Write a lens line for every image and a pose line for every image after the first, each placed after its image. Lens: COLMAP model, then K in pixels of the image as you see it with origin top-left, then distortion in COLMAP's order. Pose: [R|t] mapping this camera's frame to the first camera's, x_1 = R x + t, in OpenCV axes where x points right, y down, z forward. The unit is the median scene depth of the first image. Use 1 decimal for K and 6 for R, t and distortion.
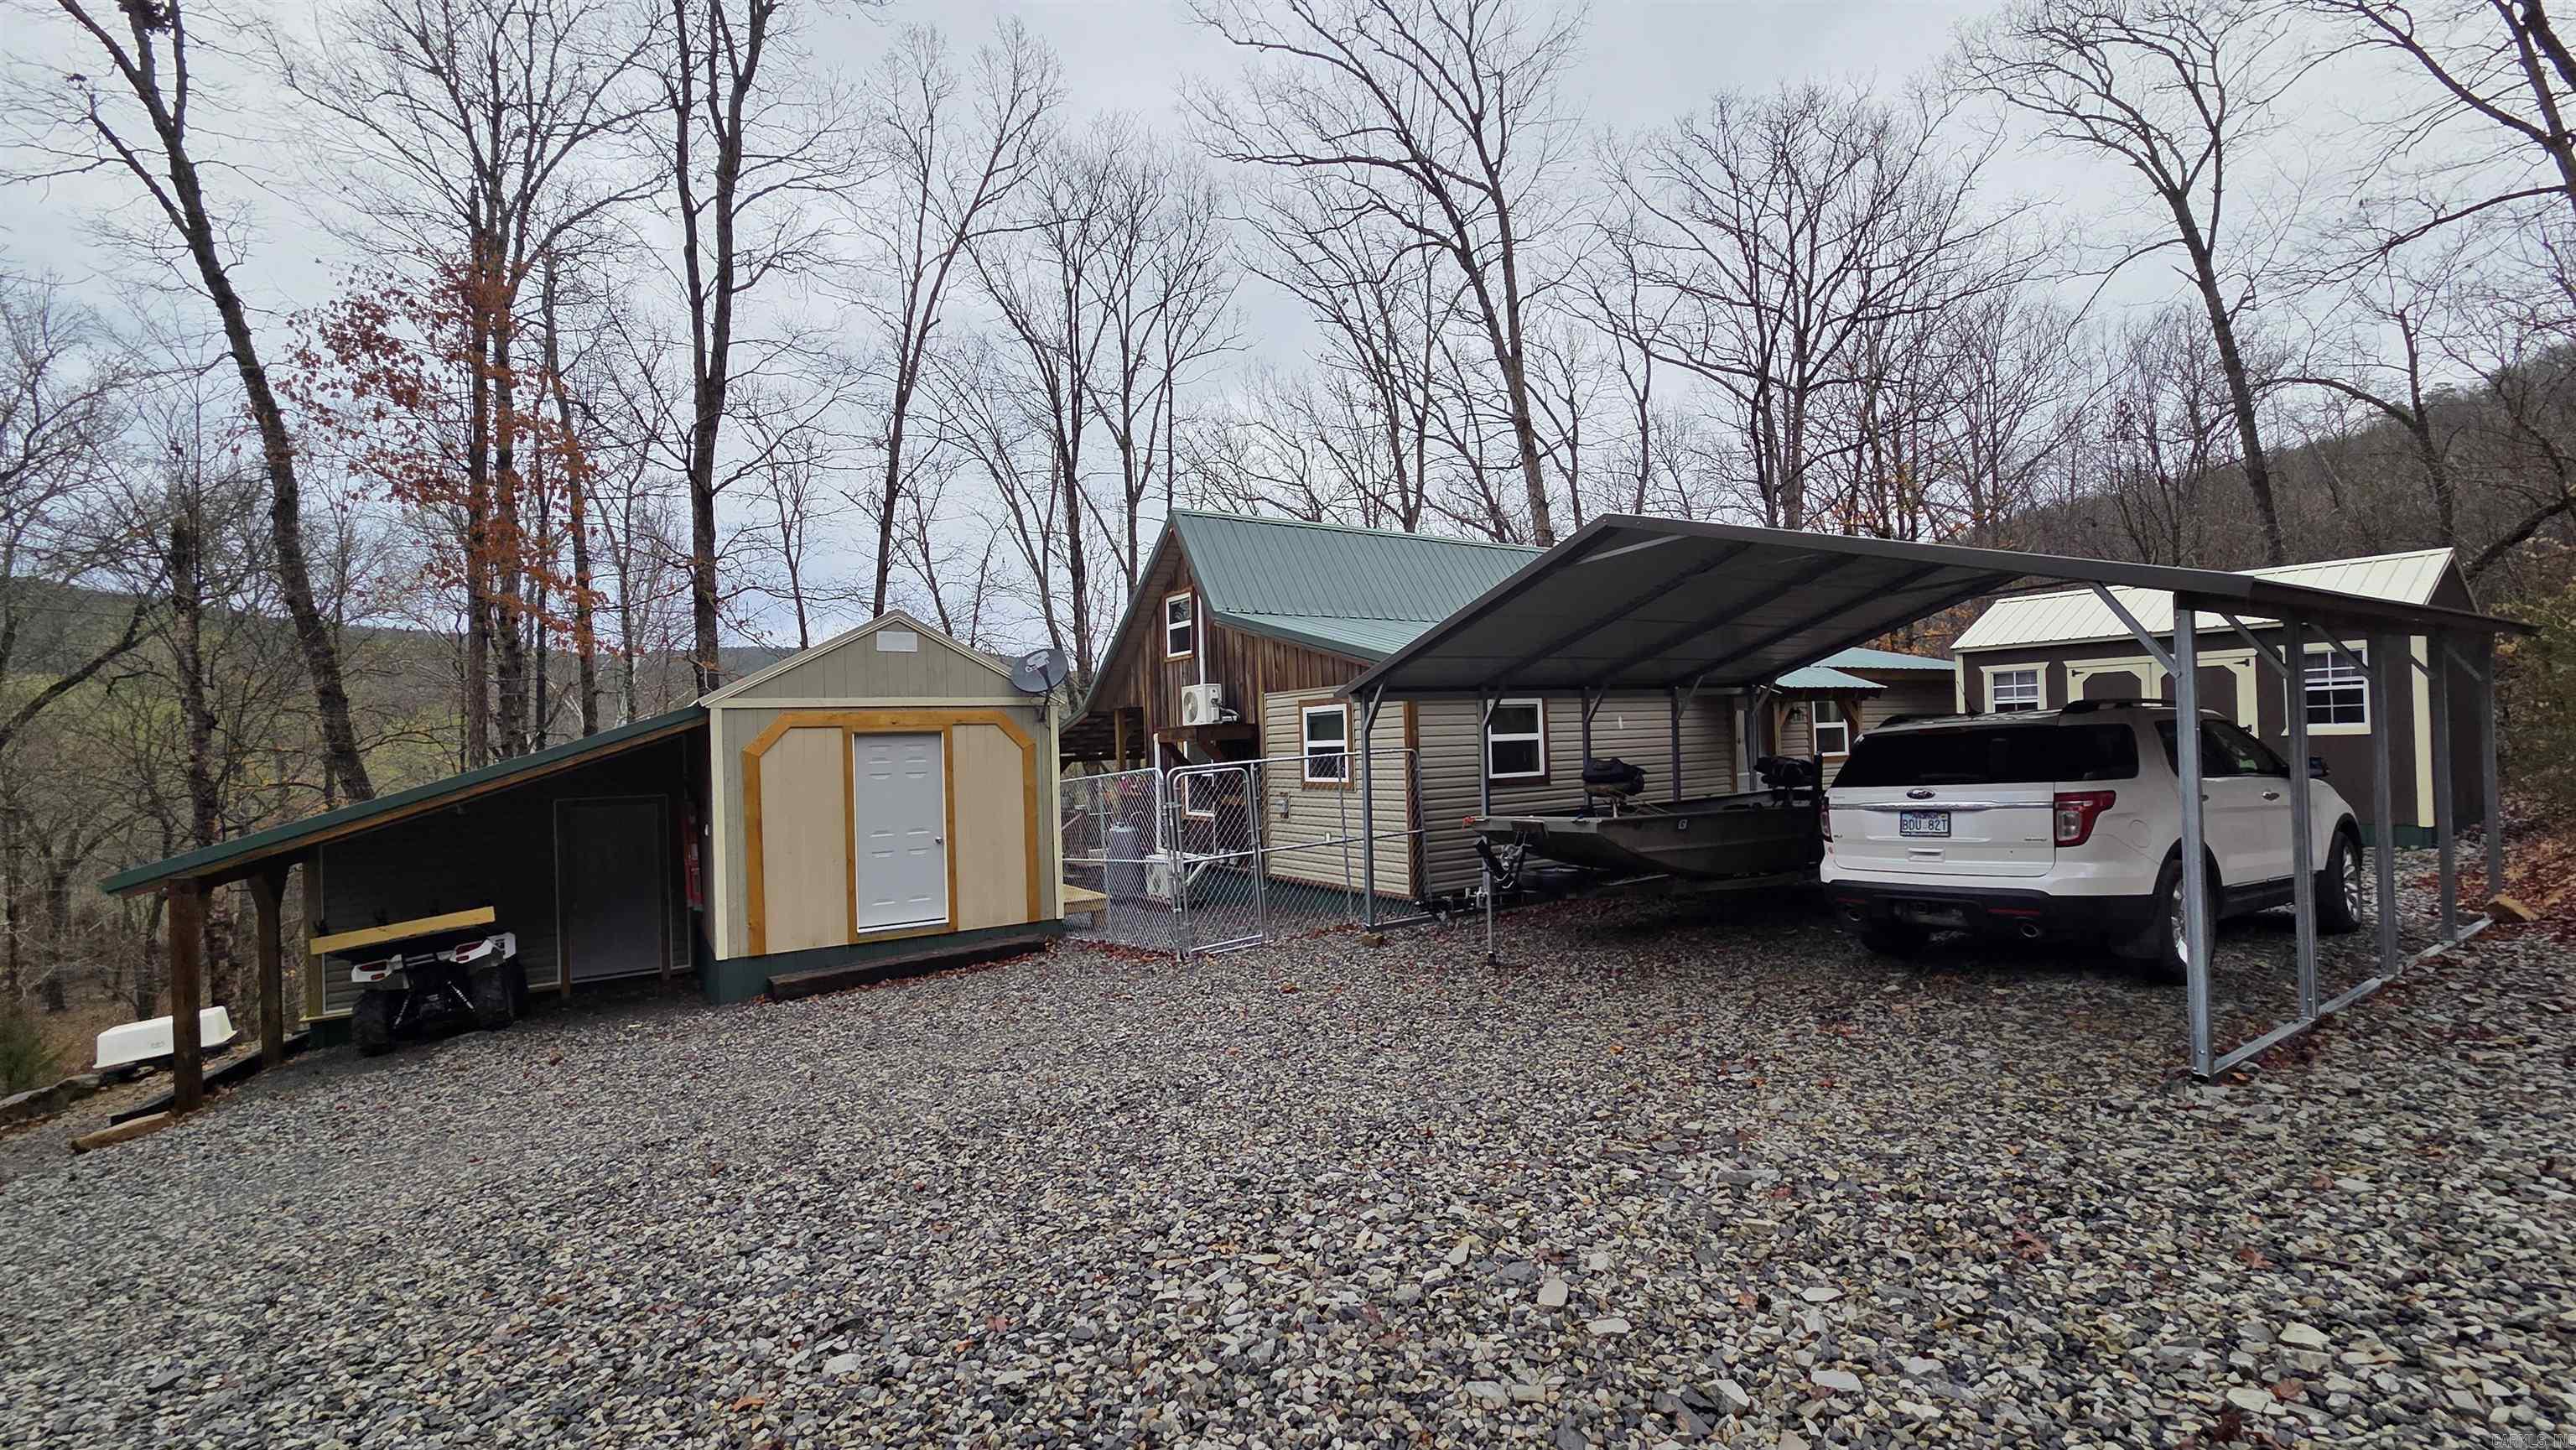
lens RADIAL K [[1049.3, 0, 1288.0], [0, 1049.3, 725.0], [0, 0, 1]] dist [0.002453, 0.000009]
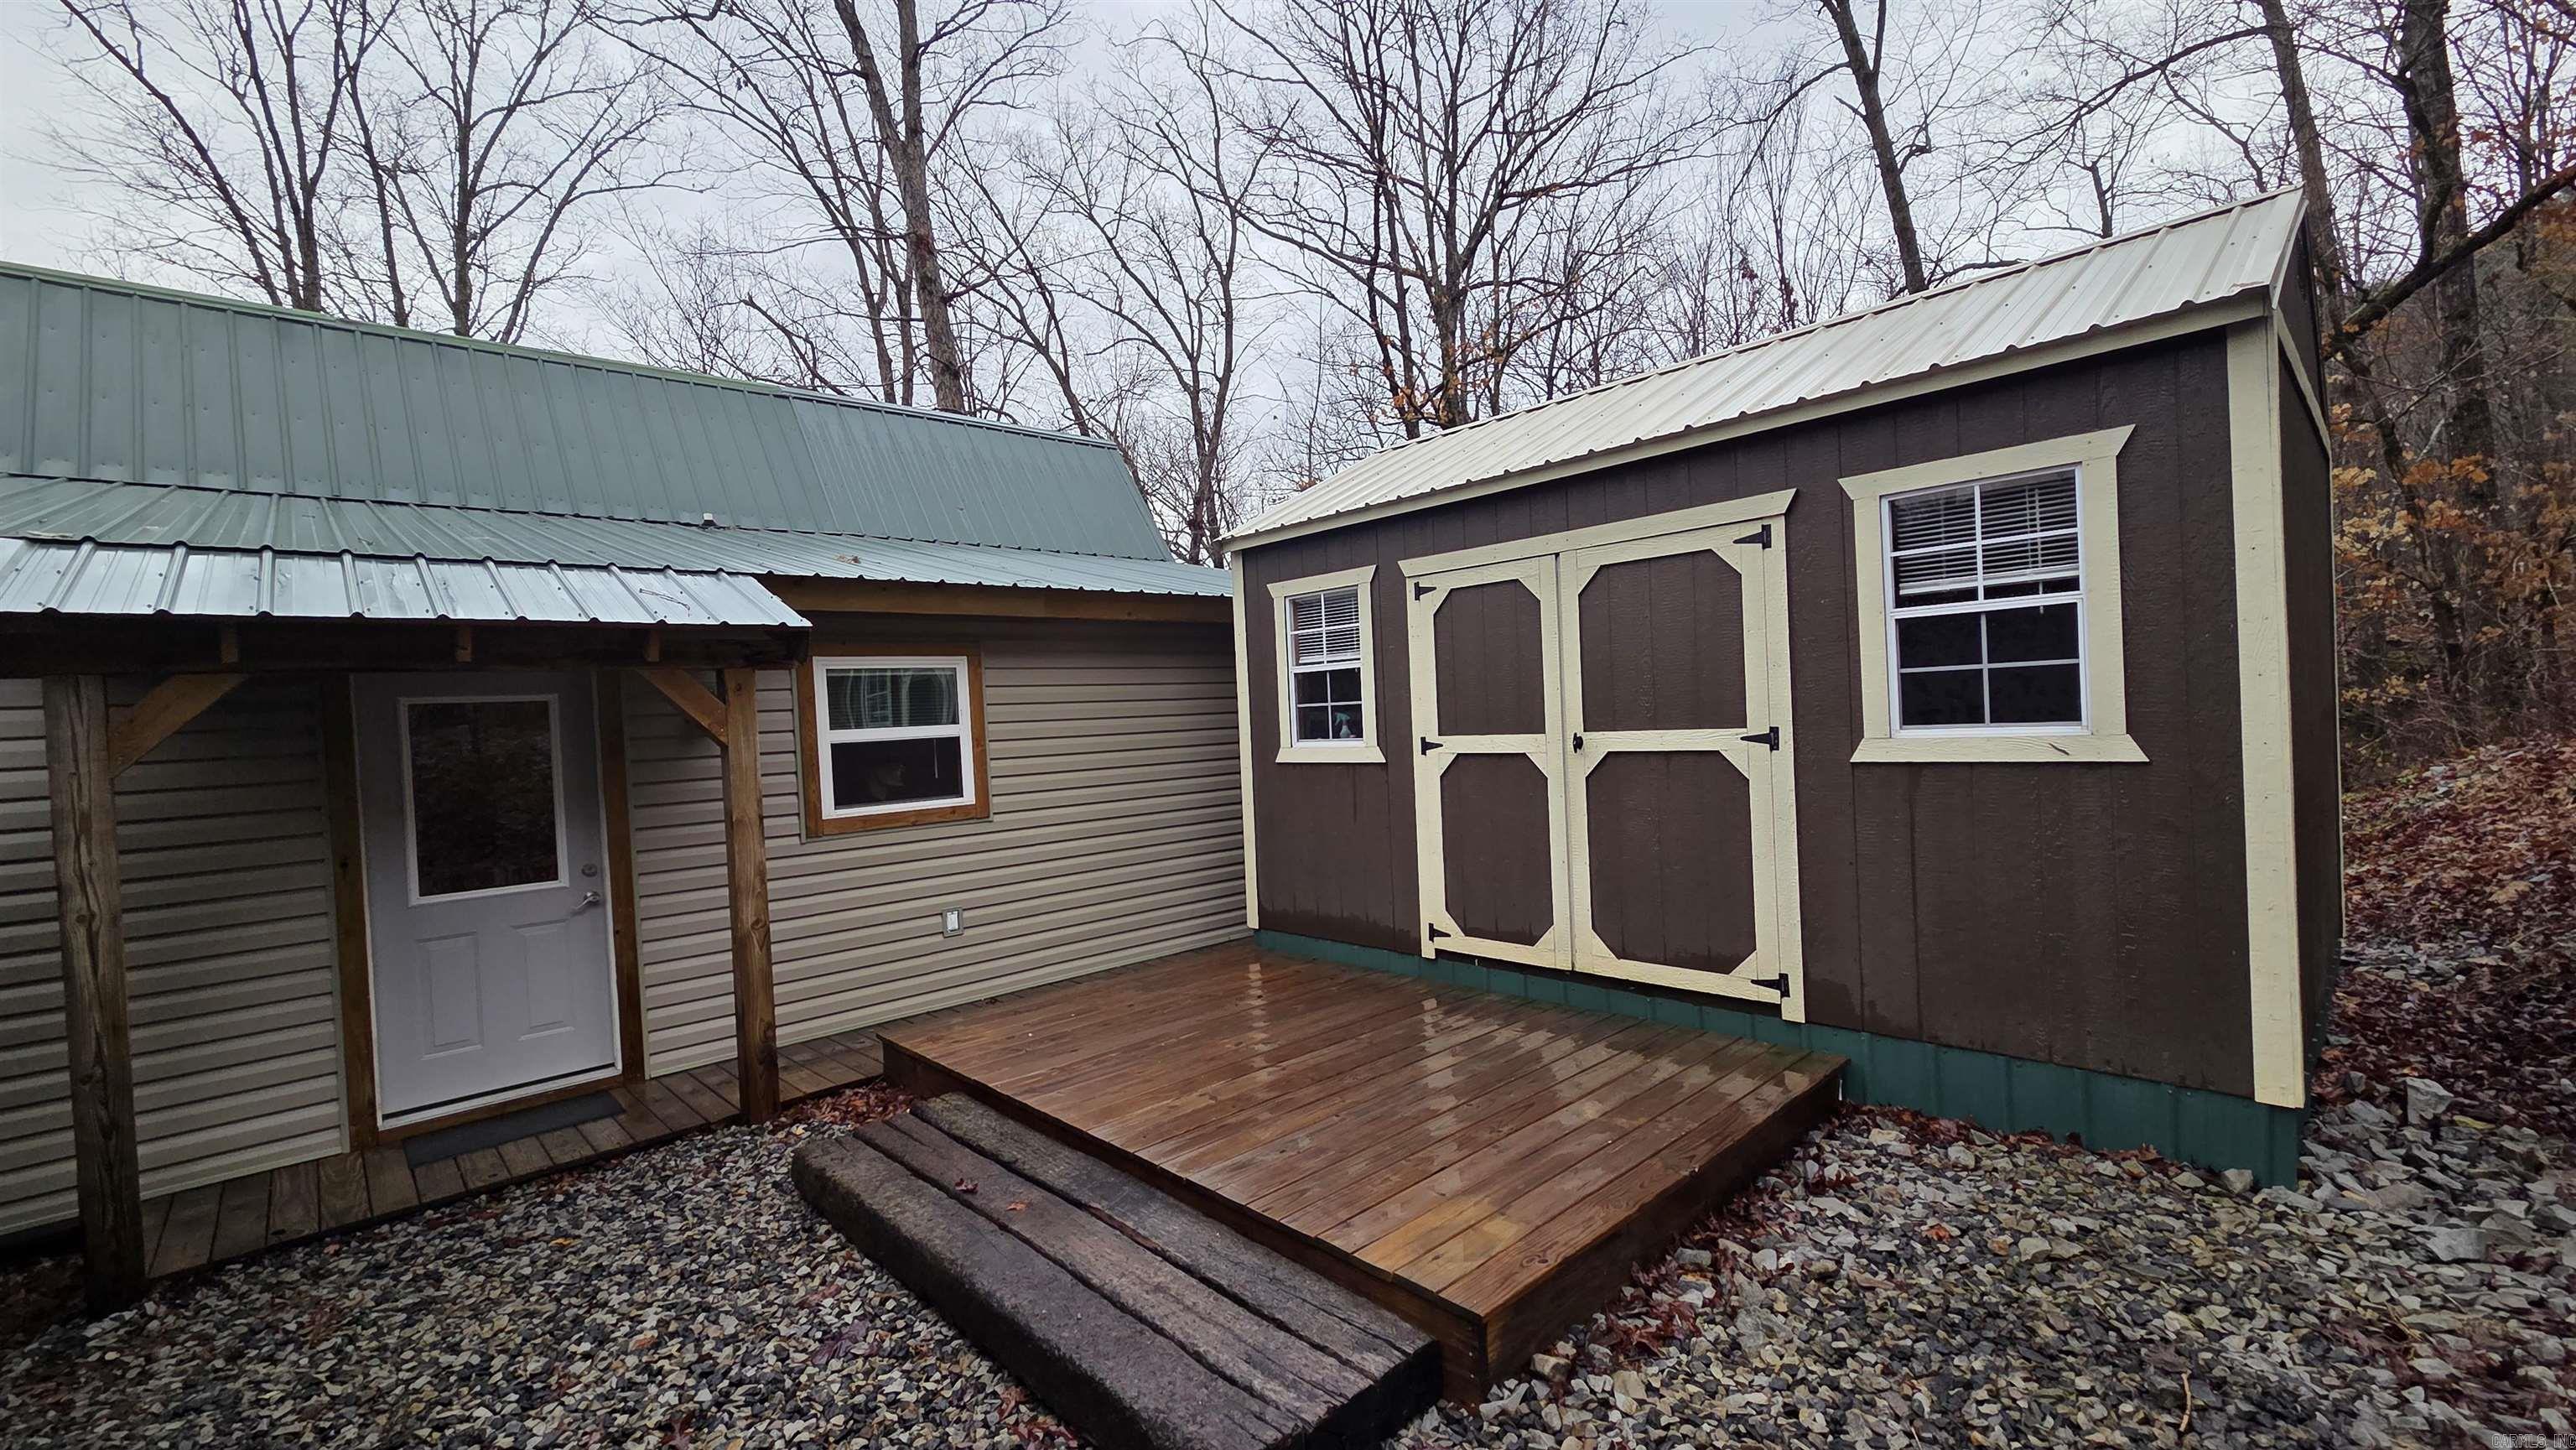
lens RADIAL K [[1049.3, 0, 1288.0], [0, 1049.3, 725.0], [0, 0, 1]] dist [0.002453, 0.000009]
pose [[0.984950, -0.016429, 0.172059, 0.603123], [0.012752, 0.999667, 0.022453, -0.009033], [-0.172371, -0.019921, 0.984831, 0.598519]]
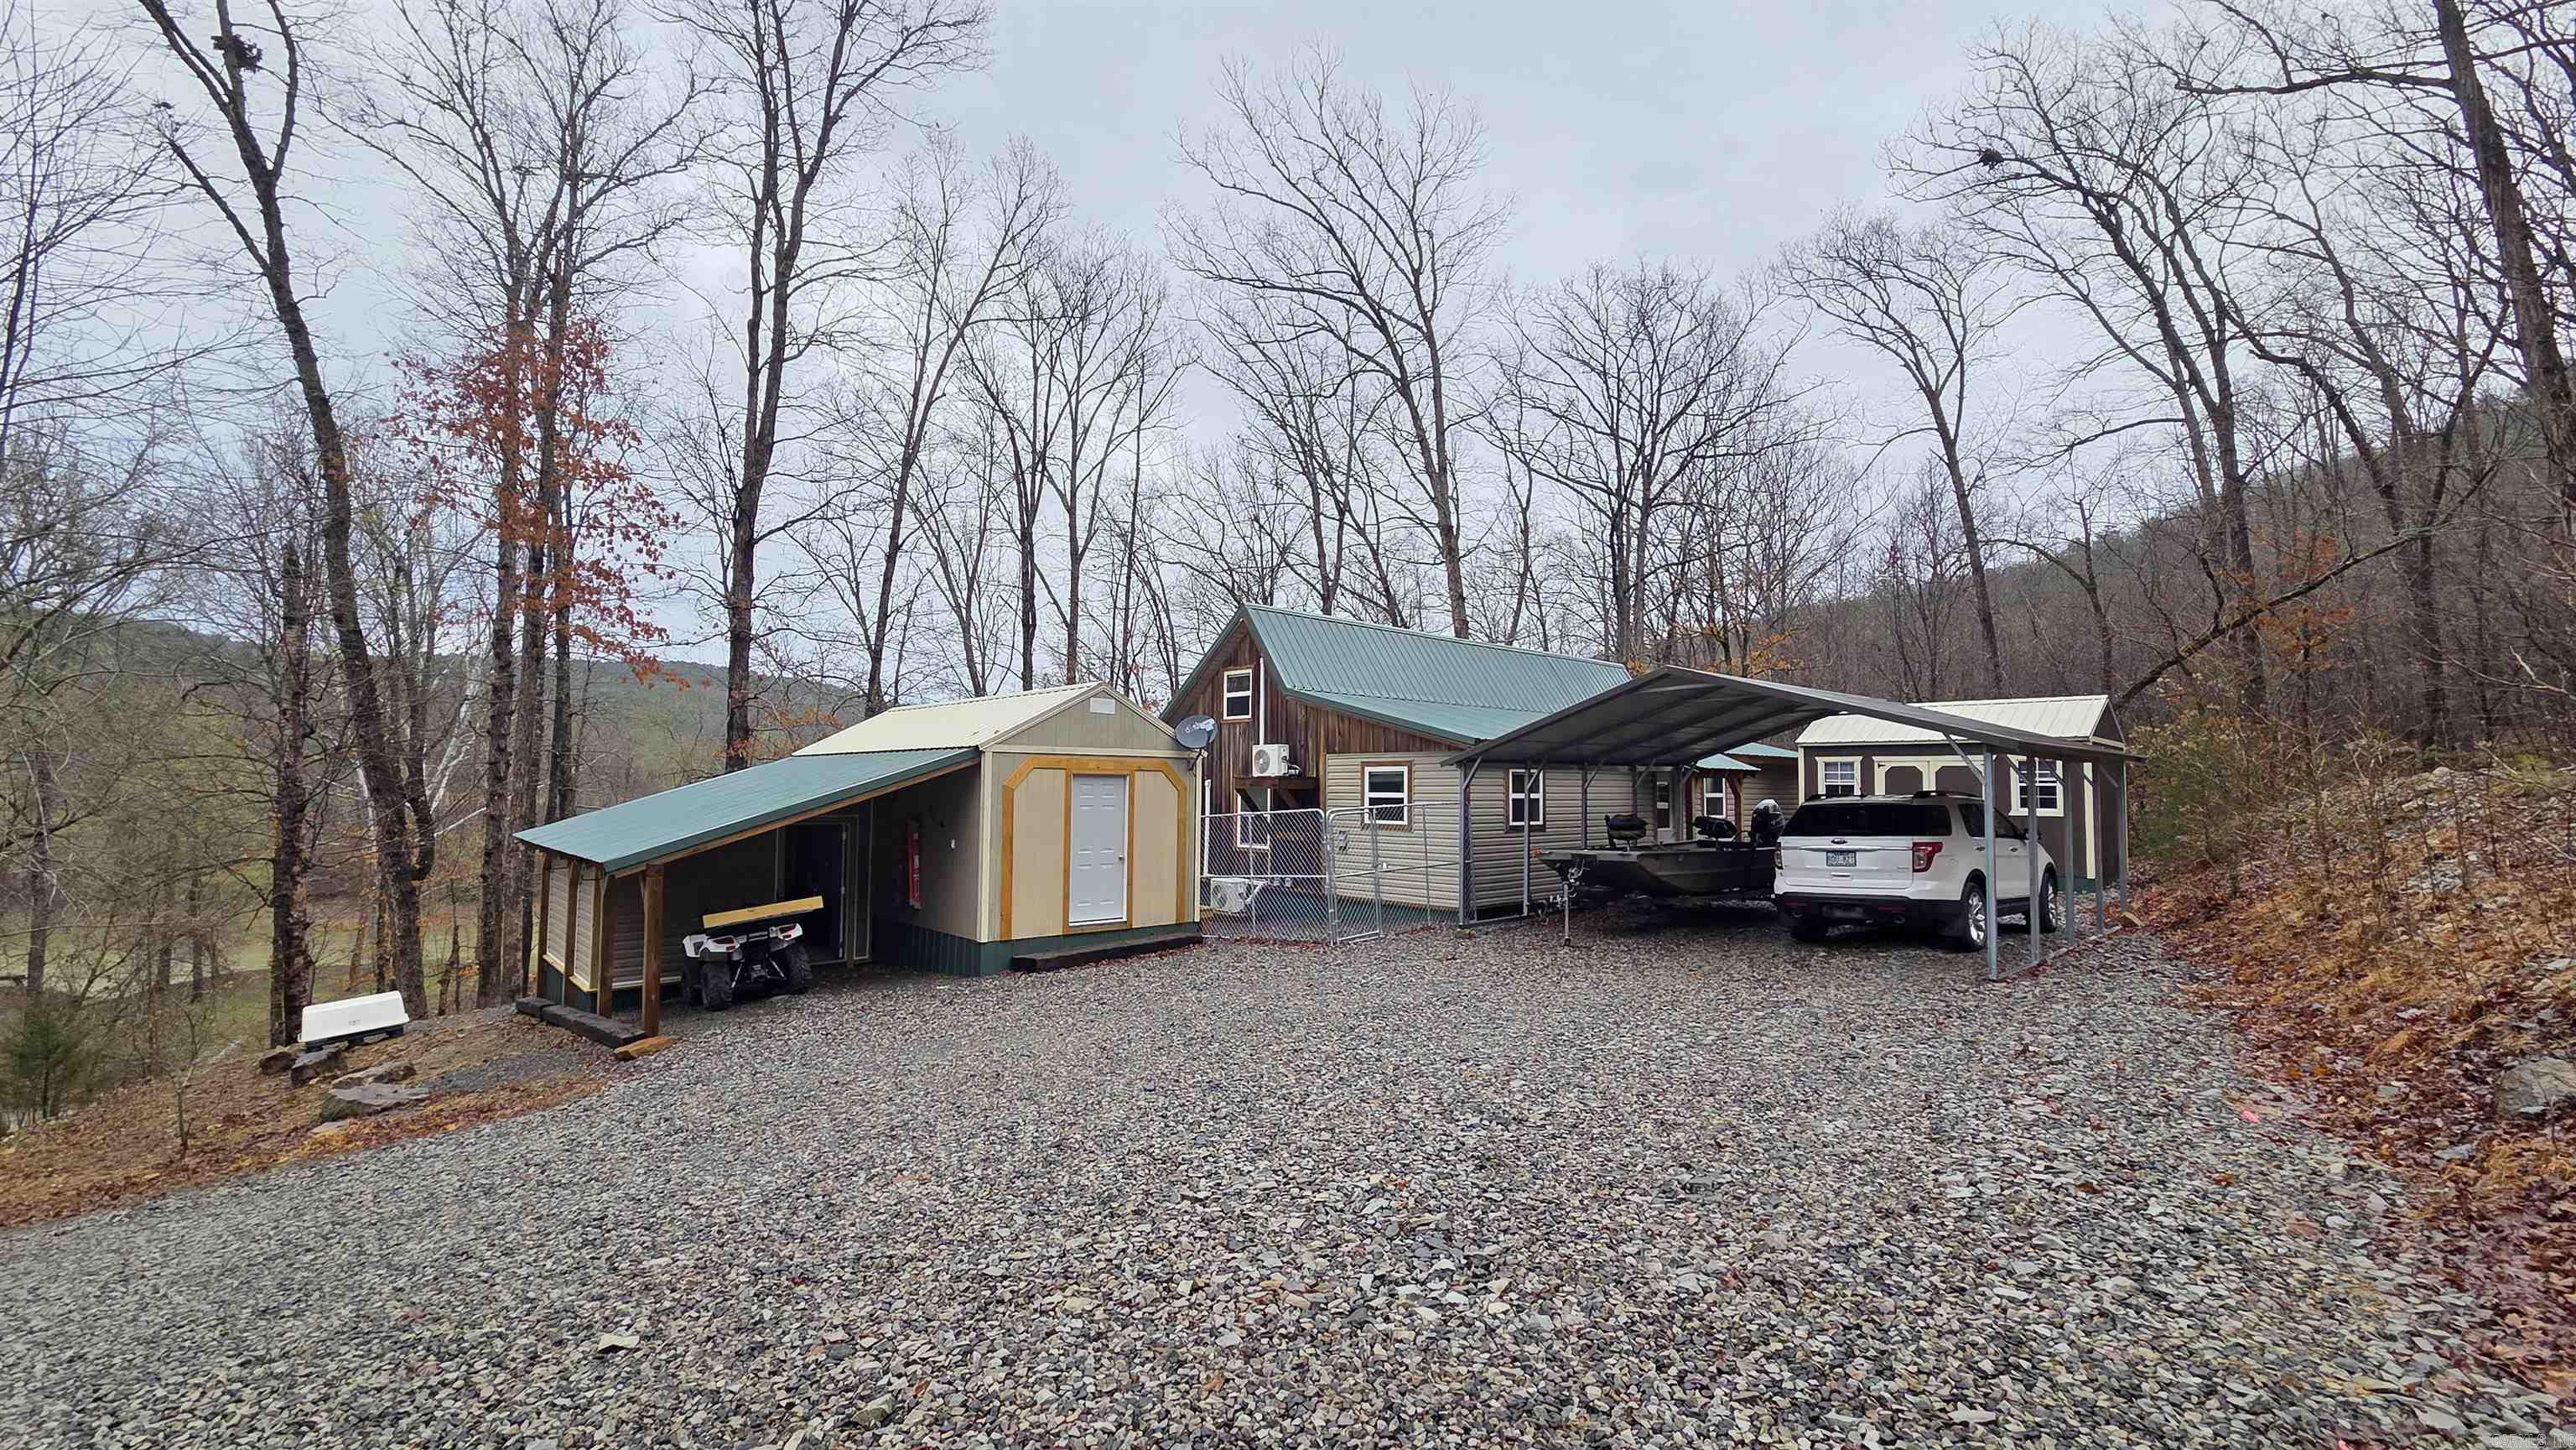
lens RADIAL K [[1049.3, 0, 1288.0], [0, 1049.3, 725.0], [0, 0, 1]] dist [0.002453, 0.000009]
pose [[0.984821, 0.050457, 0.166074, -0.254794], [-0.042988, 0.997909, -0.048270, -0.001222], [-0.168163, 0.040399, 0.984931, -0.241933]]
